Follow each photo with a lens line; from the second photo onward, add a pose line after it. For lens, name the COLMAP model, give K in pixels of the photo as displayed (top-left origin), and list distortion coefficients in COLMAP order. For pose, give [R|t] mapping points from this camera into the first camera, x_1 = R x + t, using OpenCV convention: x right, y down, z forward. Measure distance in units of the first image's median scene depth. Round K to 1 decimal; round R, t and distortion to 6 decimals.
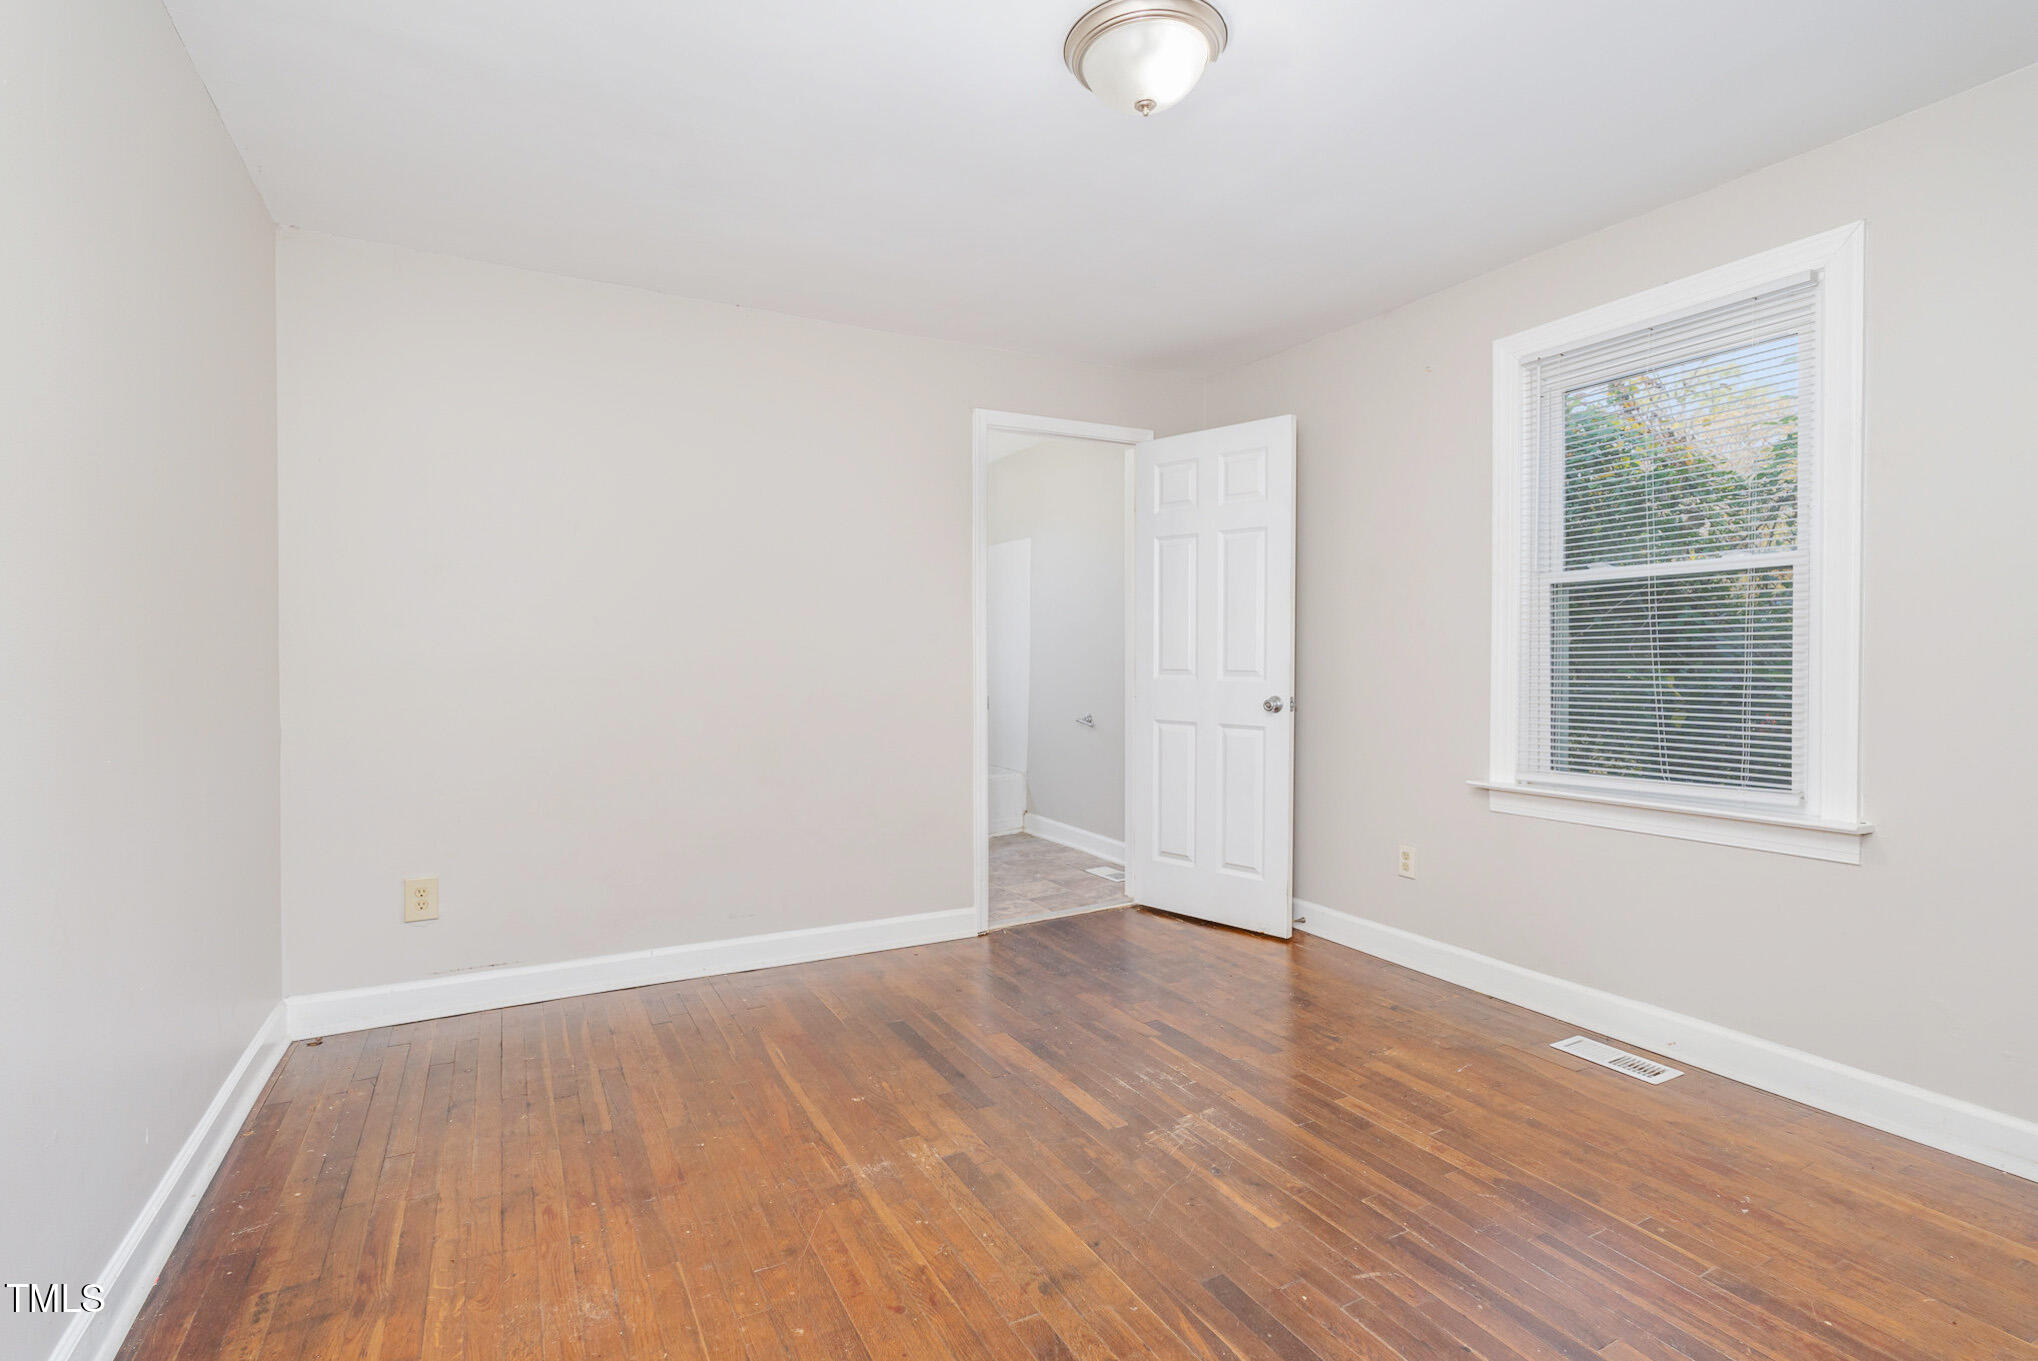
lens RADIAL K [[1044.9, 0, 1014.6], [0, 1044.9, 651.7], [0, 0, 1]] dist [0.027920, -0.000163]
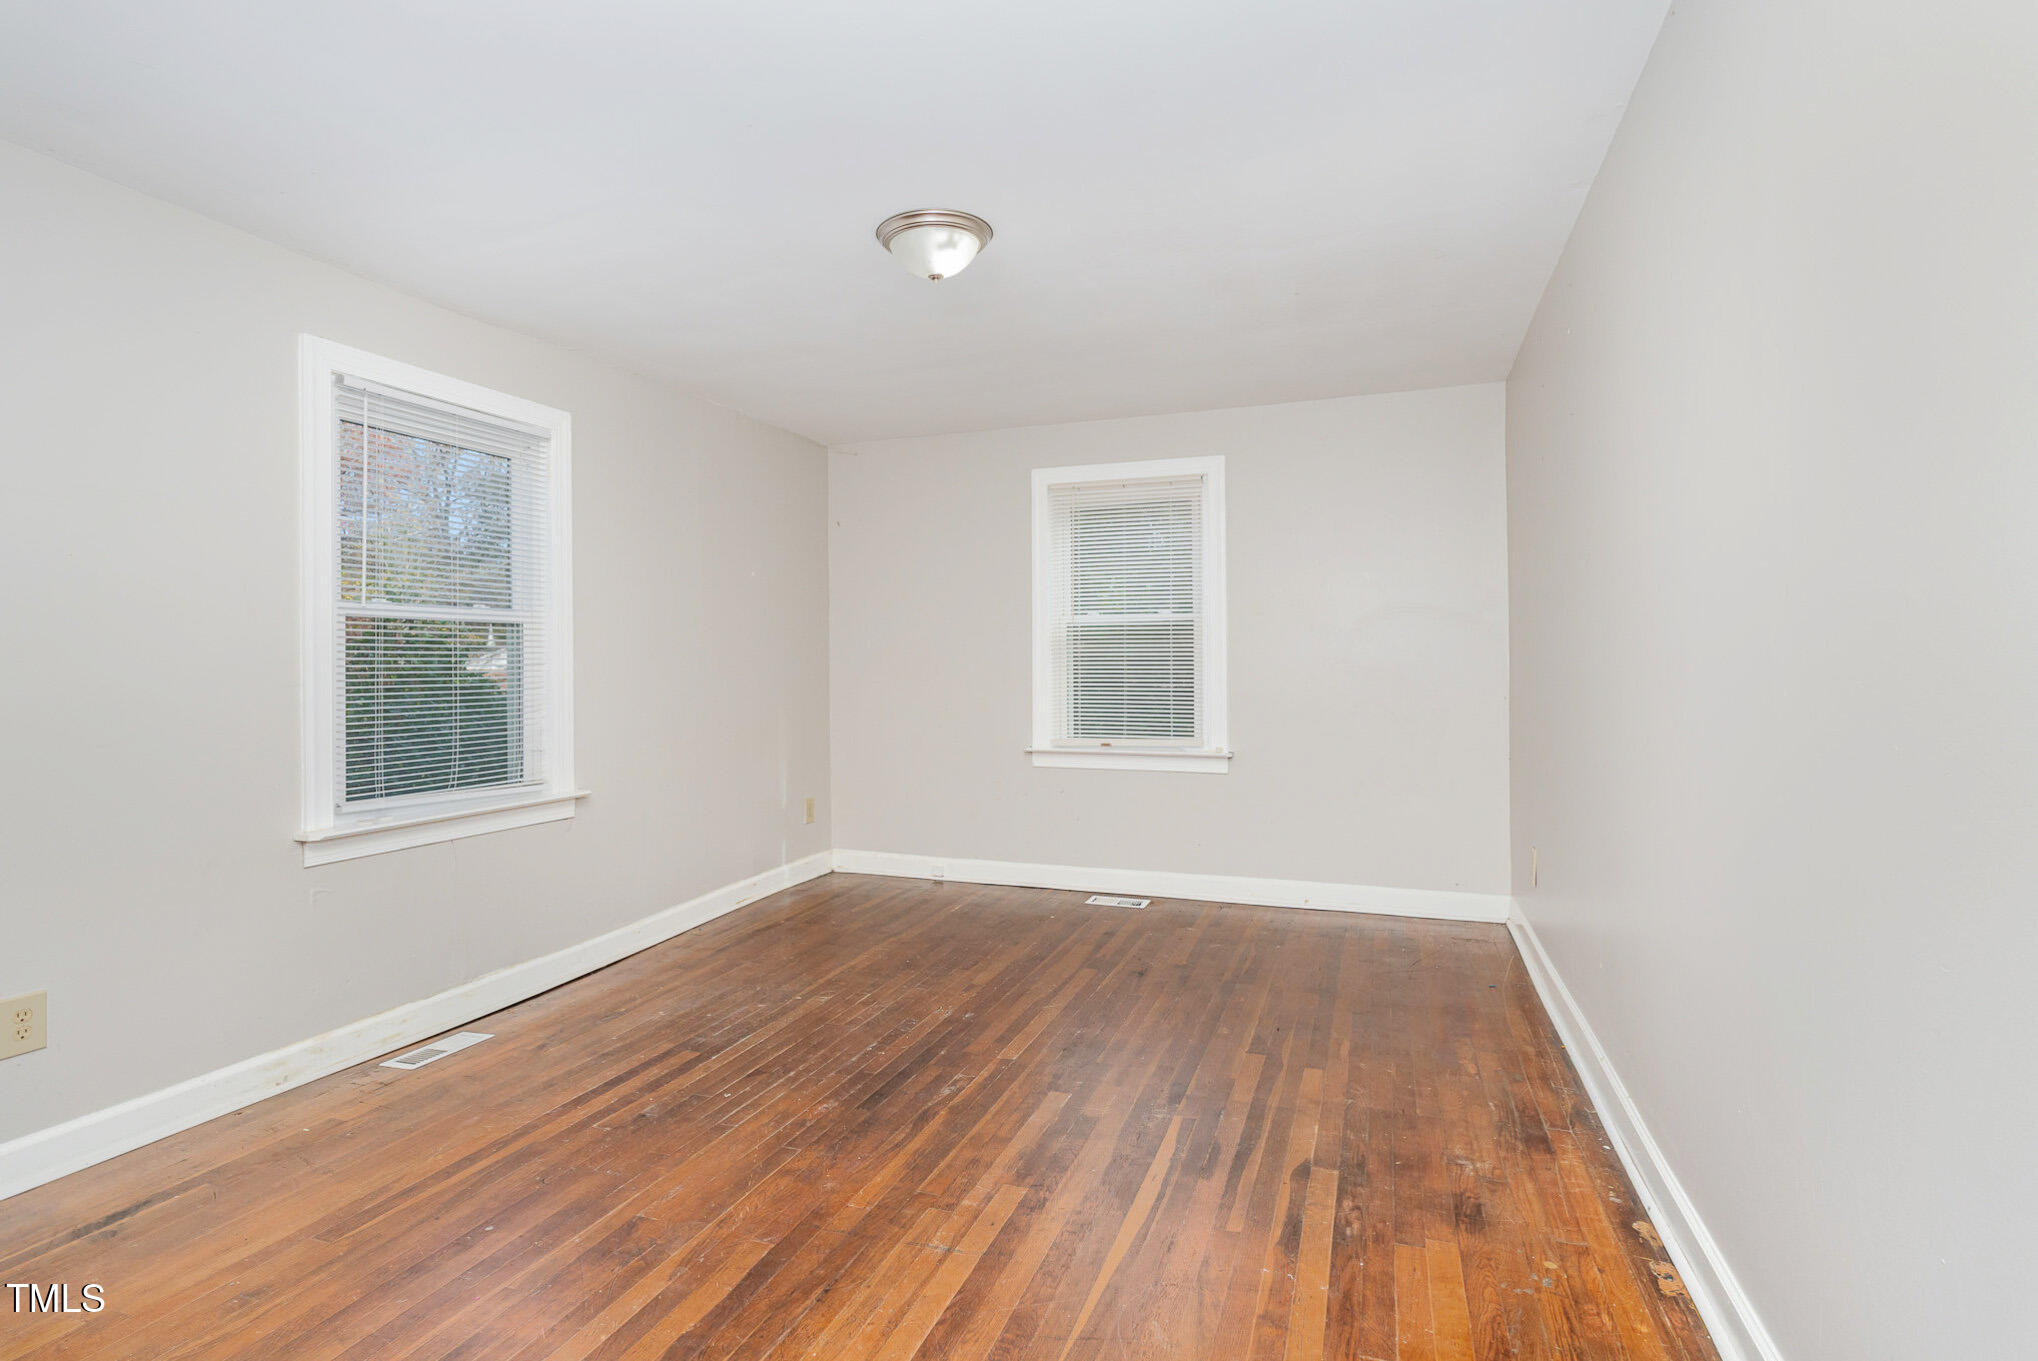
lens RADIAL K [[992.4, 0, 1019.0], [0, 992.4, 680.5], [0, 0, 1]] dist [-0.000863, -0.001165]
pose [[-0.678065, 0.015030, 0.734848, -0.786606], [0.018472, 0.999824, -0.003405, 0.013765], [-0.734769, 0.011265, -0.678223, 1.591768]]
